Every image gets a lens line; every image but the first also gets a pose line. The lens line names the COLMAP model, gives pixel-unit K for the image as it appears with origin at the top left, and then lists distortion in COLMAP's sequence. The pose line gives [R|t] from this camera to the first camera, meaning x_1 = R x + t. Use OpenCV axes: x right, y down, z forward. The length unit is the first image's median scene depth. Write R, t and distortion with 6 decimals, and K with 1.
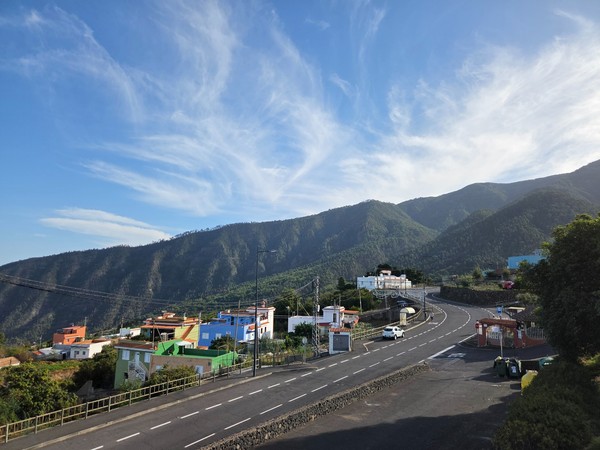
lens RADIAL K [[401.9, 0, 300.0], [0, 401.9, 225.0], [0, 0, 1]] dist [0.074889, -0.055062]
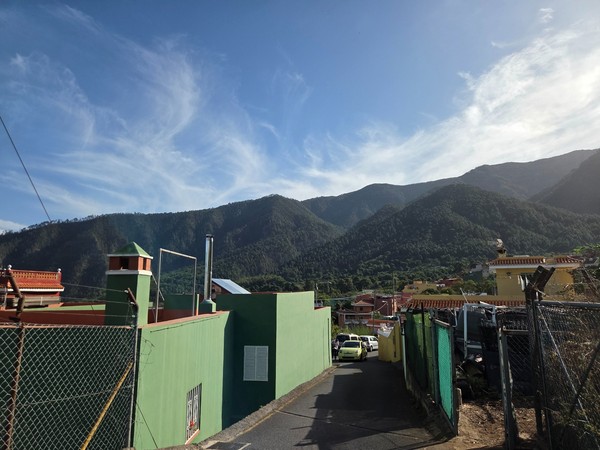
lens RADIAL K [[401.9, 0, 300.0], [0, 401.9, 225.0], [0, 0, 1]] dist [0.074889, -0.055062]
pose [[0.965493, 0.023891, 0.259330, -0.009237], [-0.020763, 0.999675, -0.014793, 0.025040], [-0.259599, 0.008898, 0.965675, 0.103491]]
